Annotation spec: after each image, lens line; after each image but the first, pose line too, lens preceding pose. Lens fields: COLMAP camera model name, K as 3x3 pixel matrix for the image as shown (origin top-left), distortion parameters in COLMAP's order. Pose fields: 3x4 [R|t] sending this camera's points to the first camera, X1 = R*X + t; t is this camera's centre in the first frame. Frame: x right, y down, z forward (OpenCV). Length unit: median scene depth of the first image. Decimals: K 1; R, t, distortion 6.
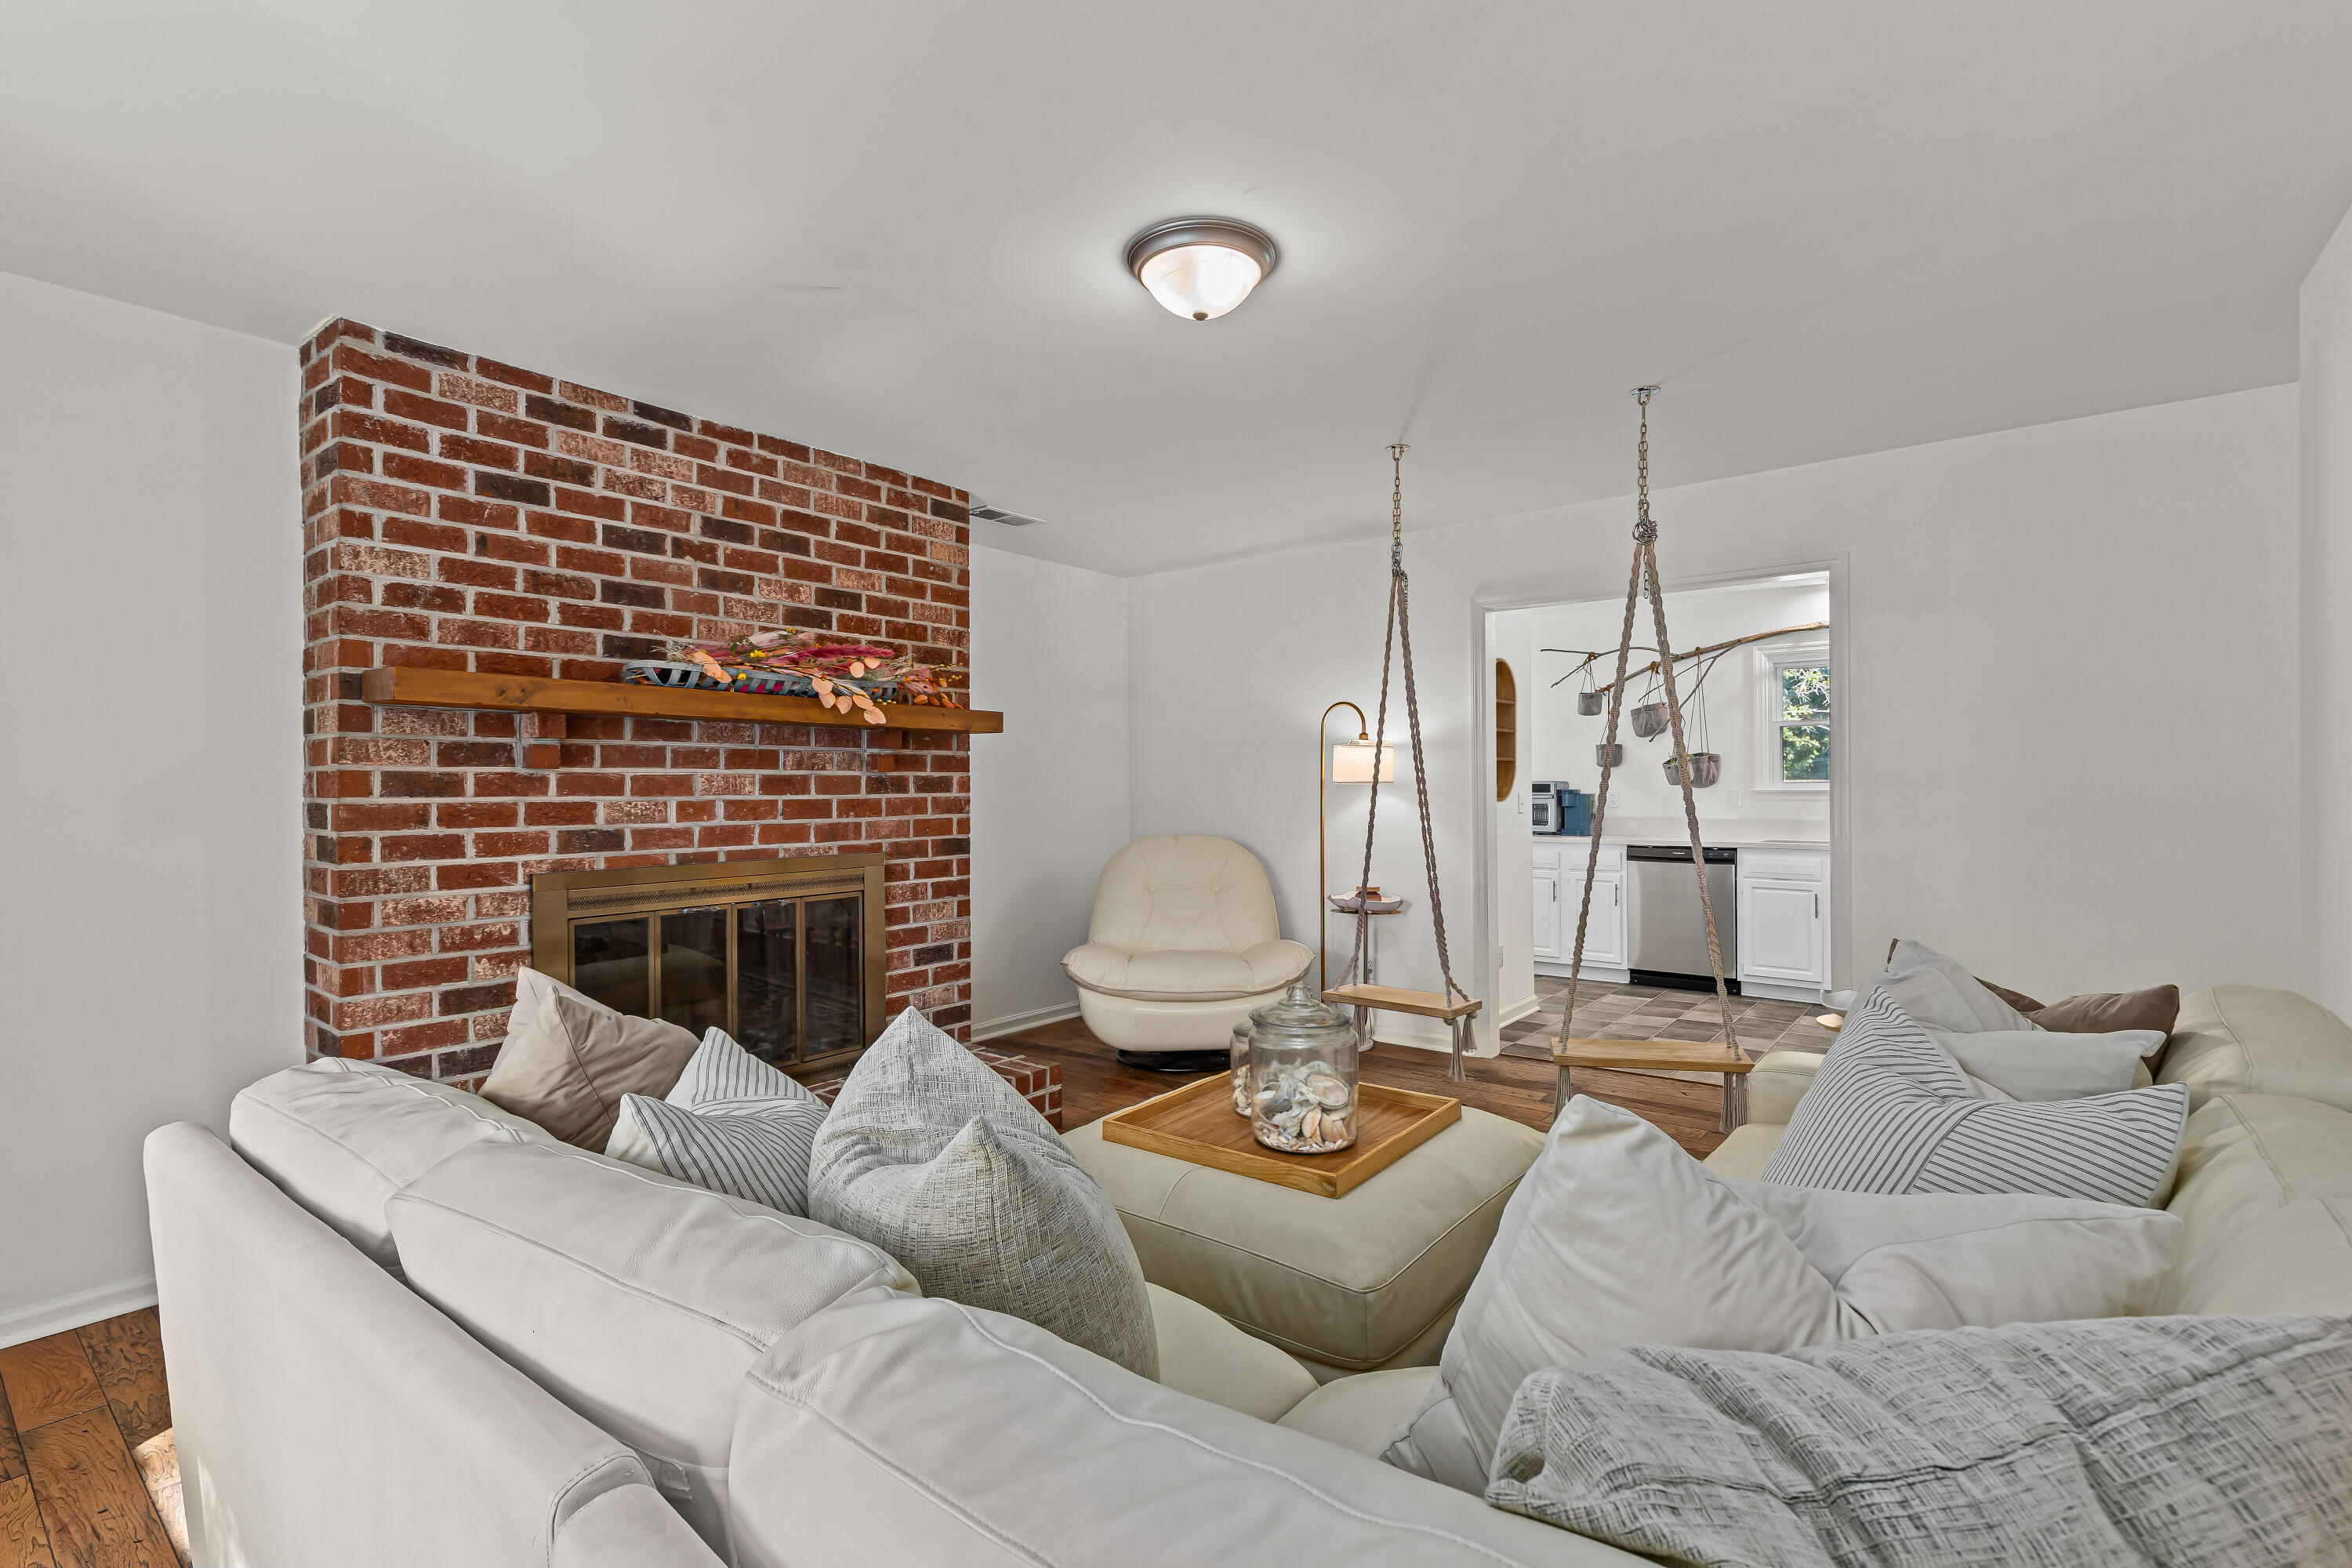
lens RADIAL K [[1056.4, 0, 1179.4], [0, 1056.4, 779.0], [0, 0, 1]] dist [0.007603, -0.002777]
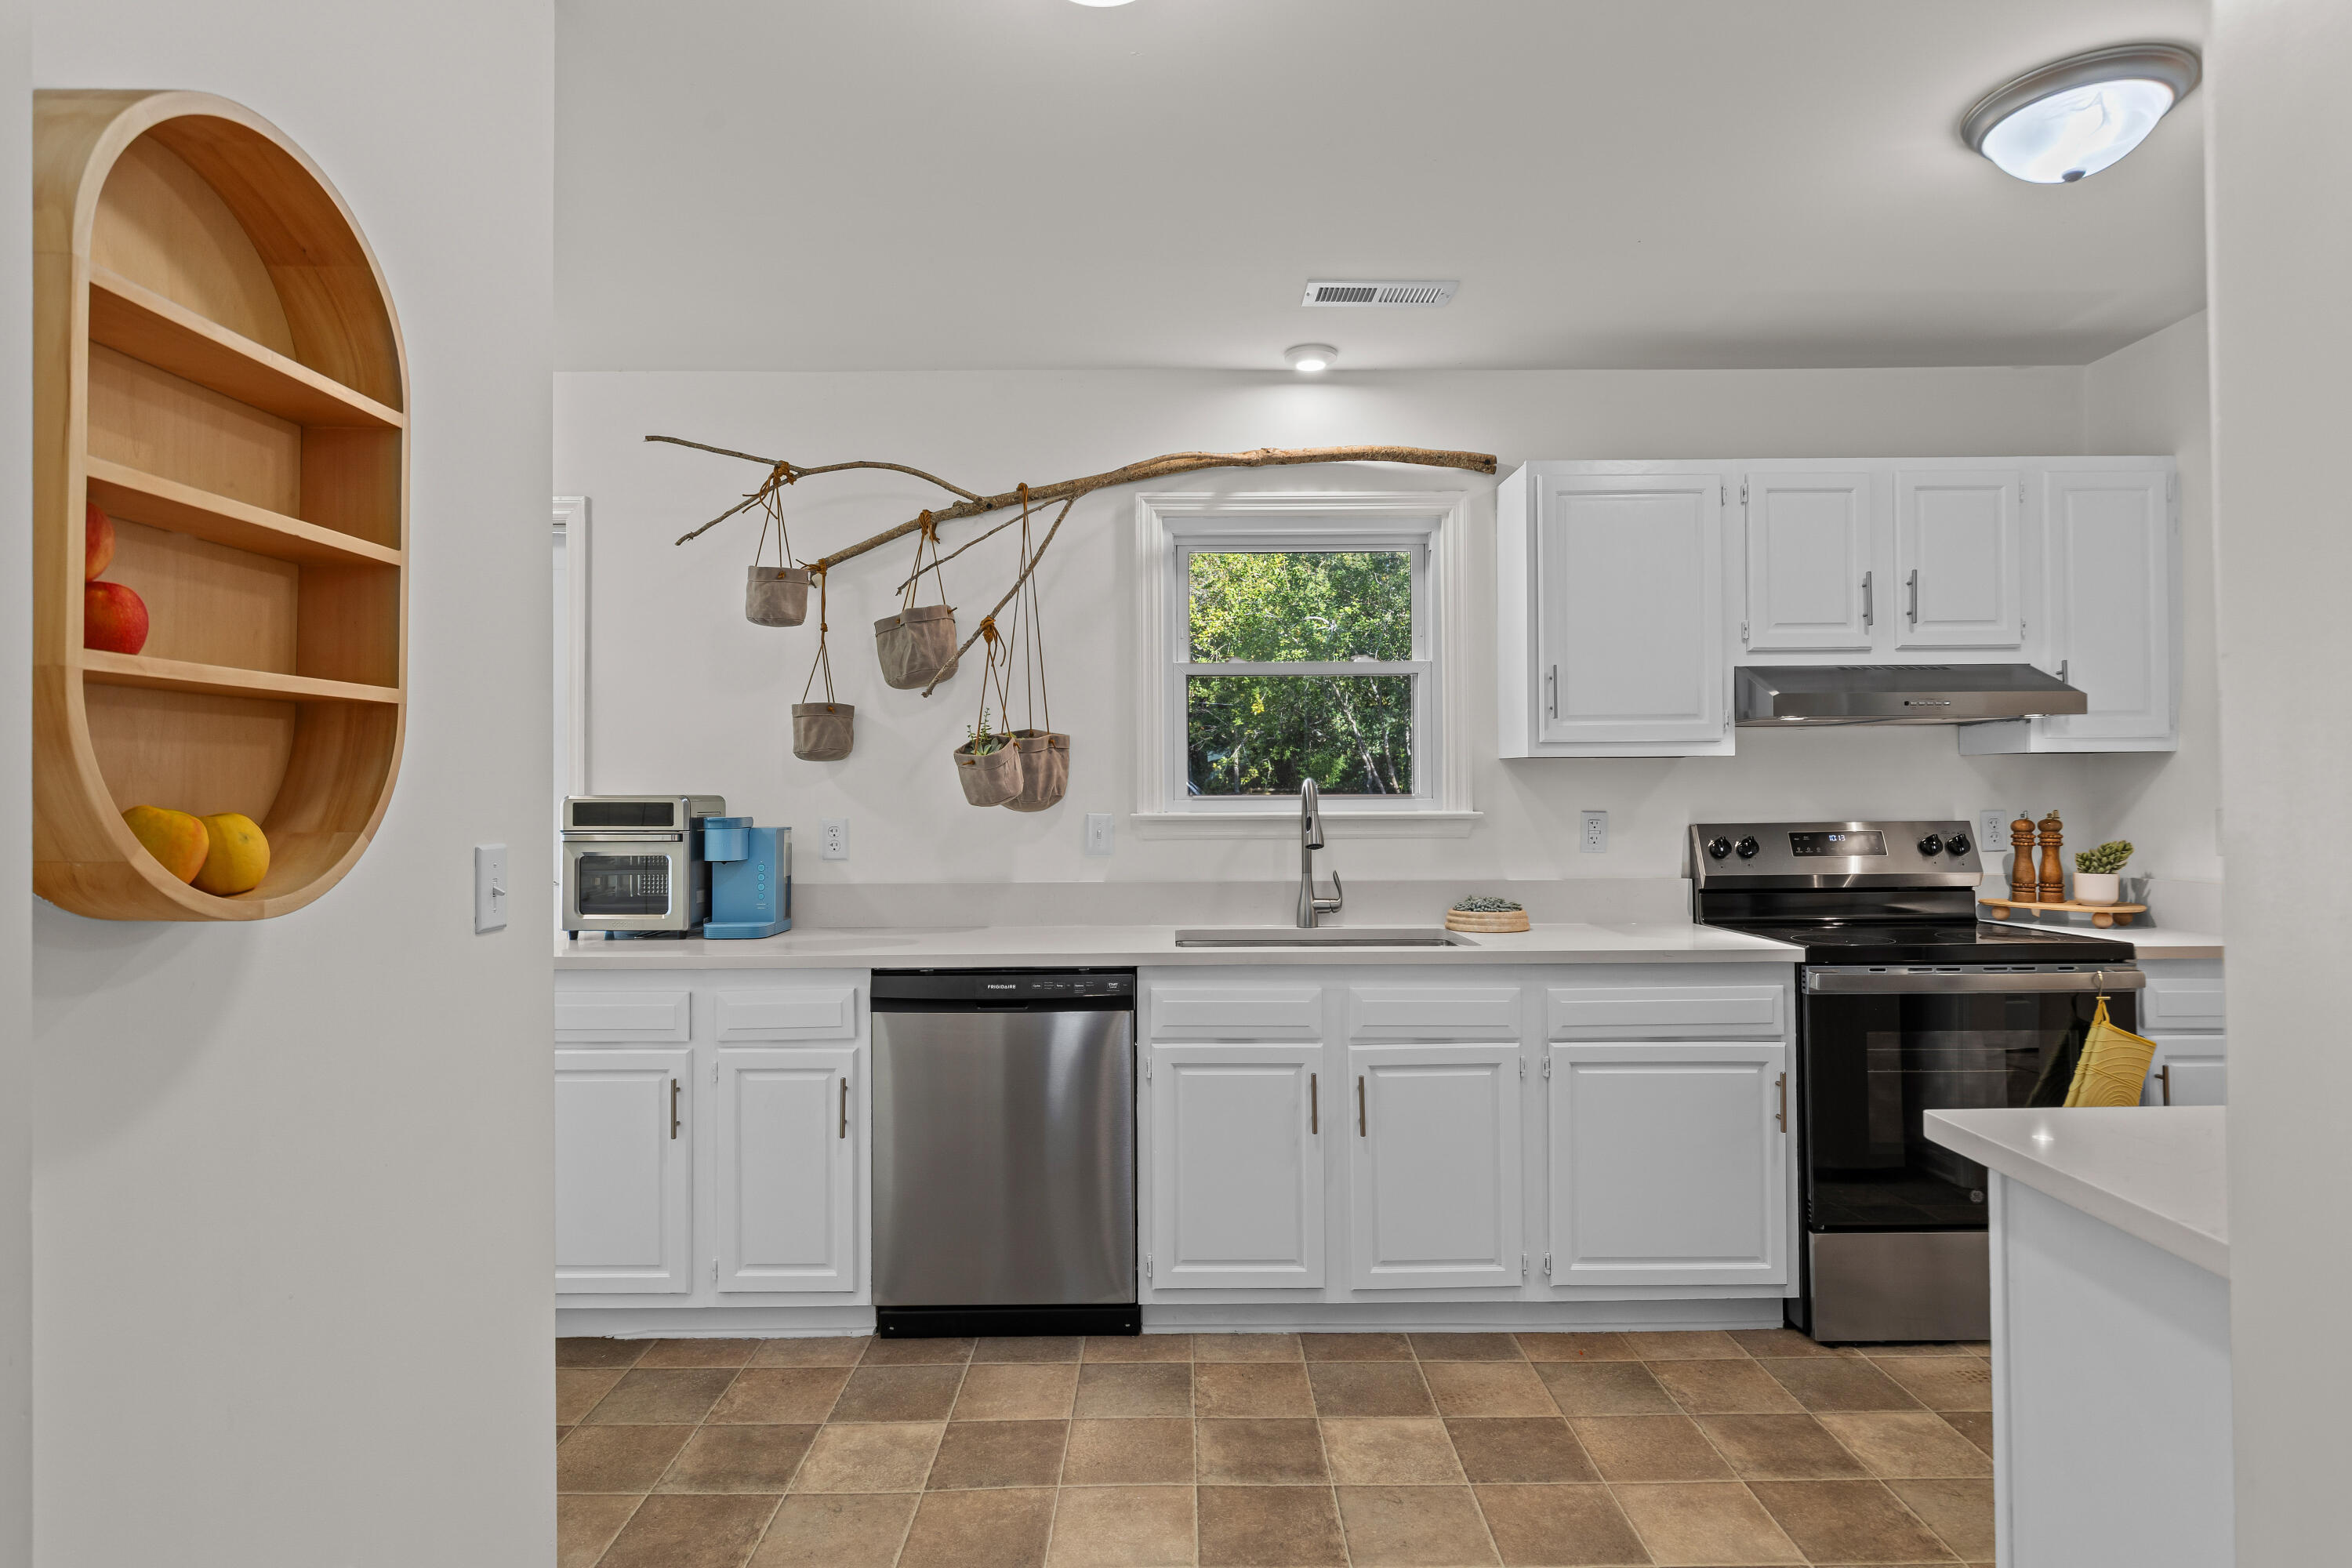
lens RADIAL K [[1234.8, 0, 1182.2], [0, 1234.8, 780.4], [0, 0, 1]] dist [-0.006326, -0.001111]
pose [[0.780514, 0.005049, 0.625118, 0.691965], [-0.001132, 0.999977, -0.006663, -0.002667], [-0.625137, 0.004493, 0.780502, 1.728291]]
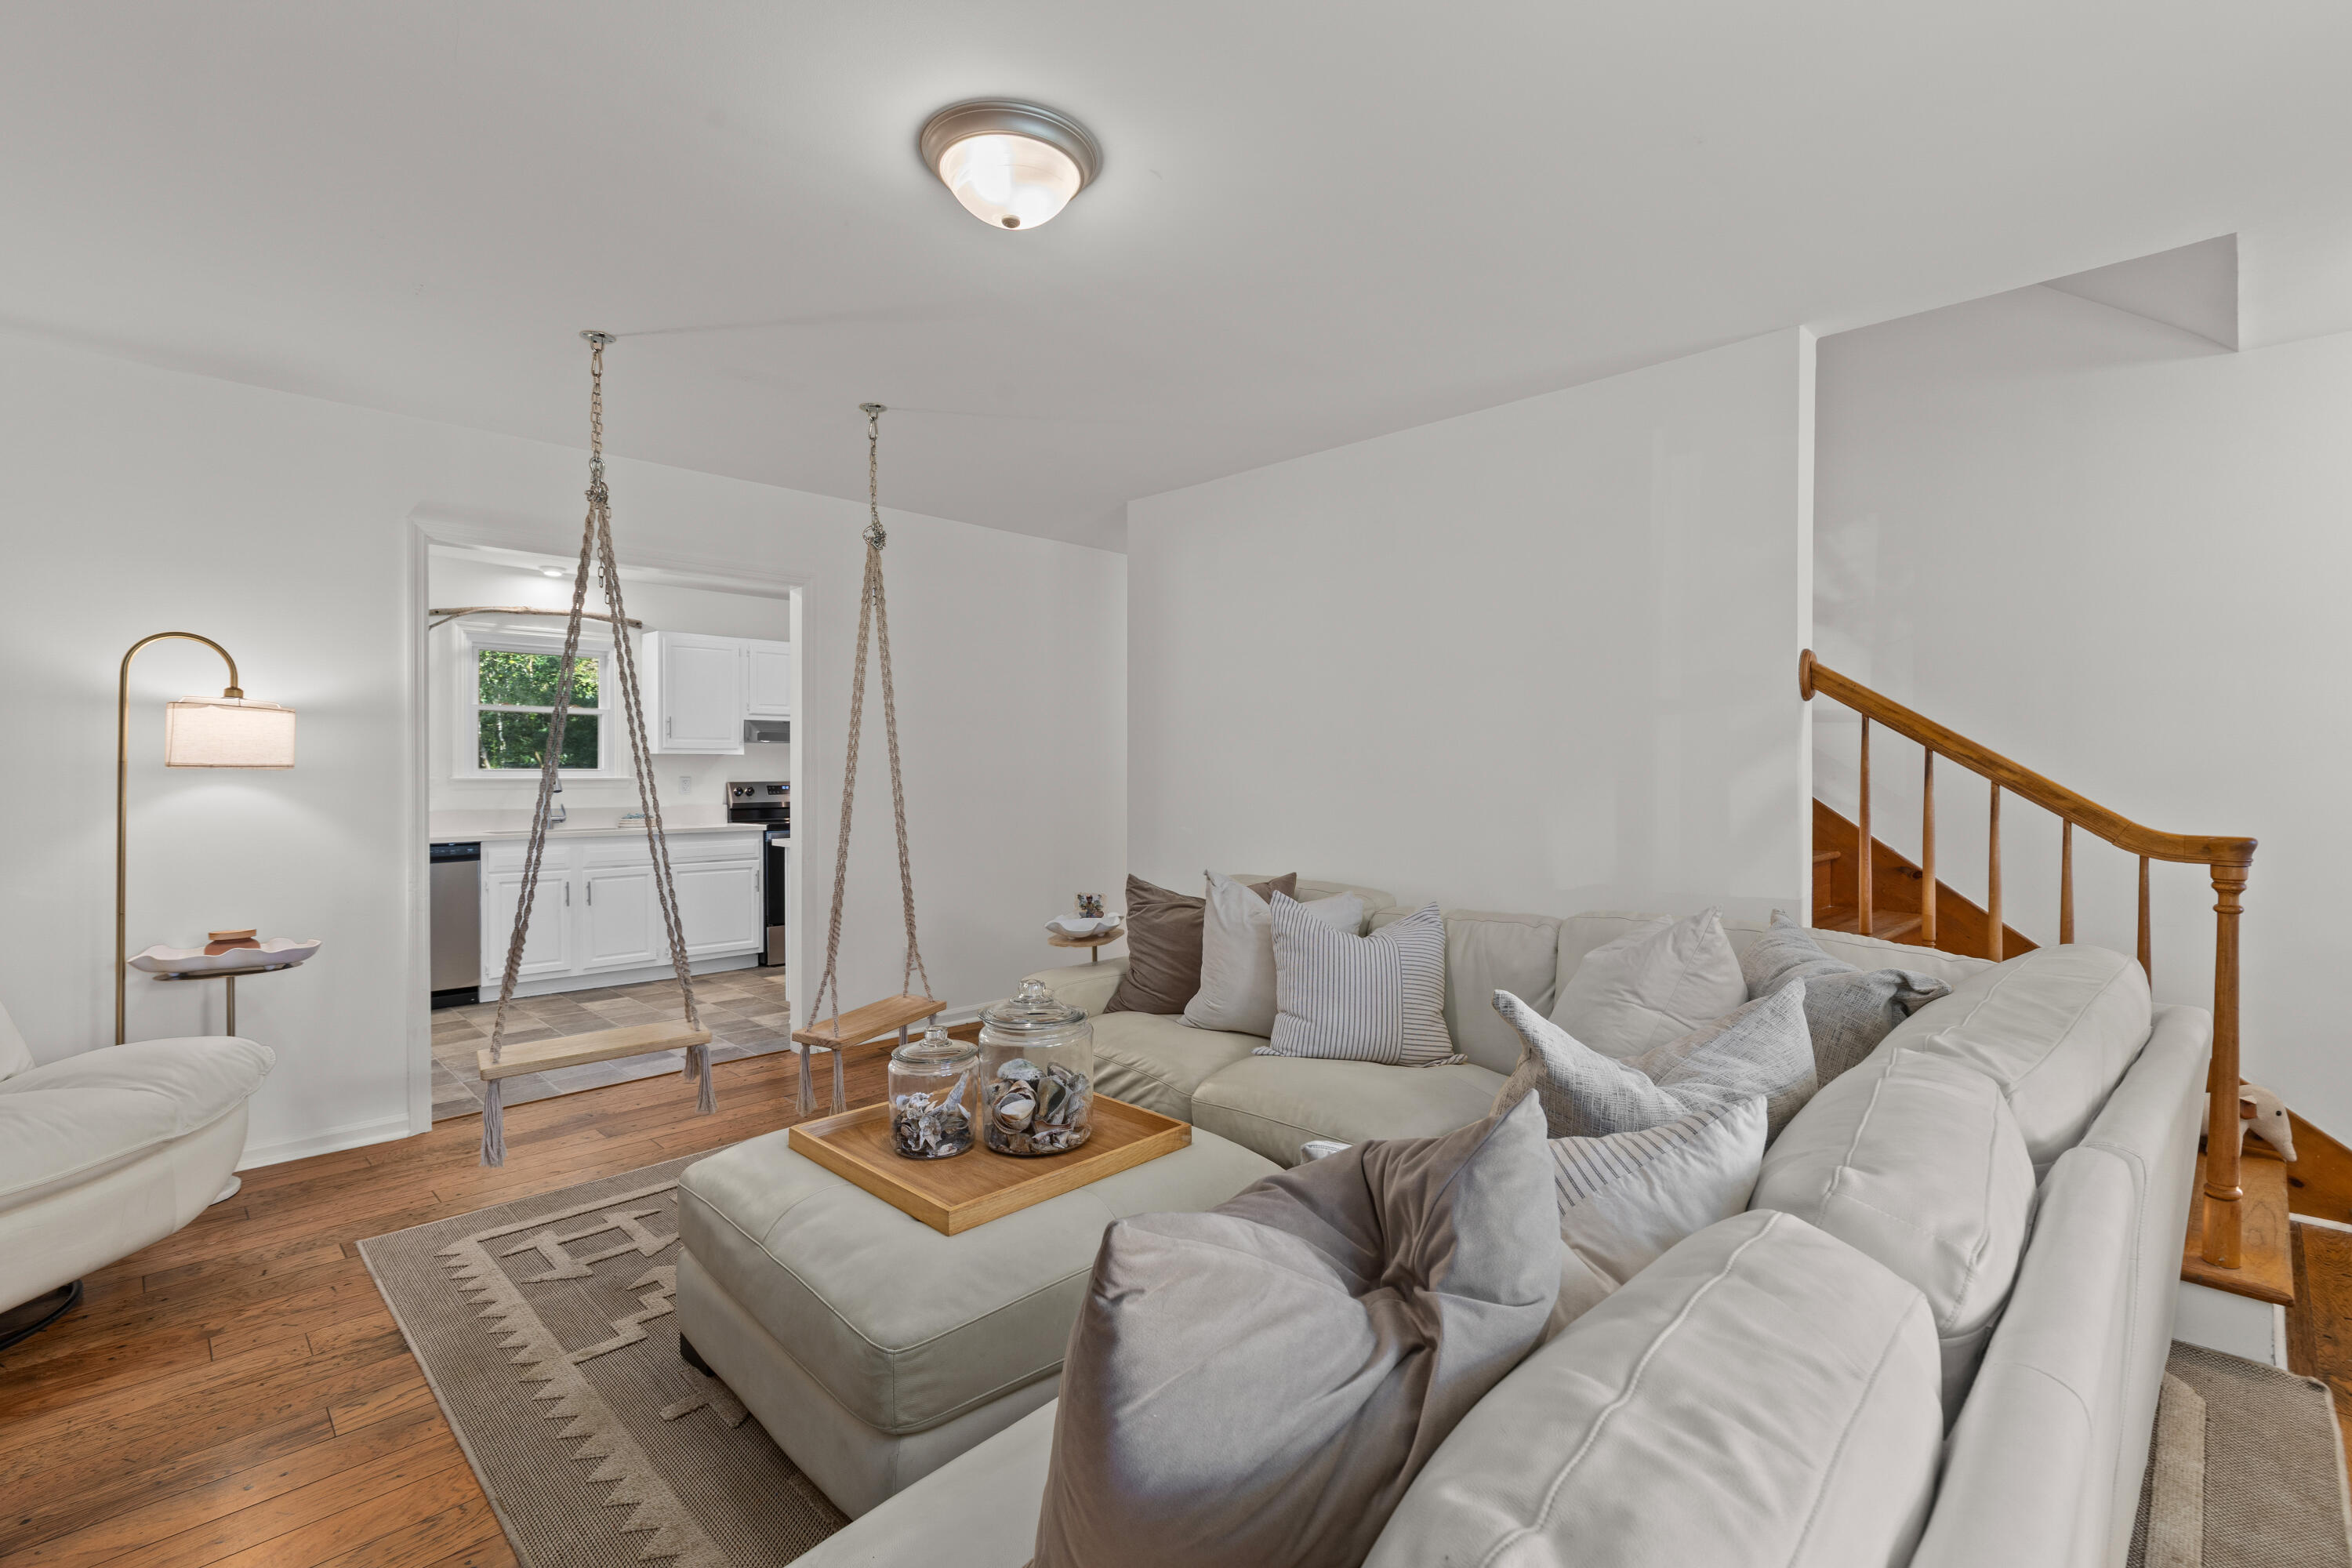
lens RADIAL K [[1056.4, 0, 1178.8], [0, 1056.4, 778.3], [0, 0, 1]] dist [0.007603, -0.002777]
pose [[0.120613, -0.001432, 0.992699, -0.841001], [-0.006628, 0.999976, 0.002247, 0.012660], [-0.992677, -0.006851, 0.120601, 0.802747]]
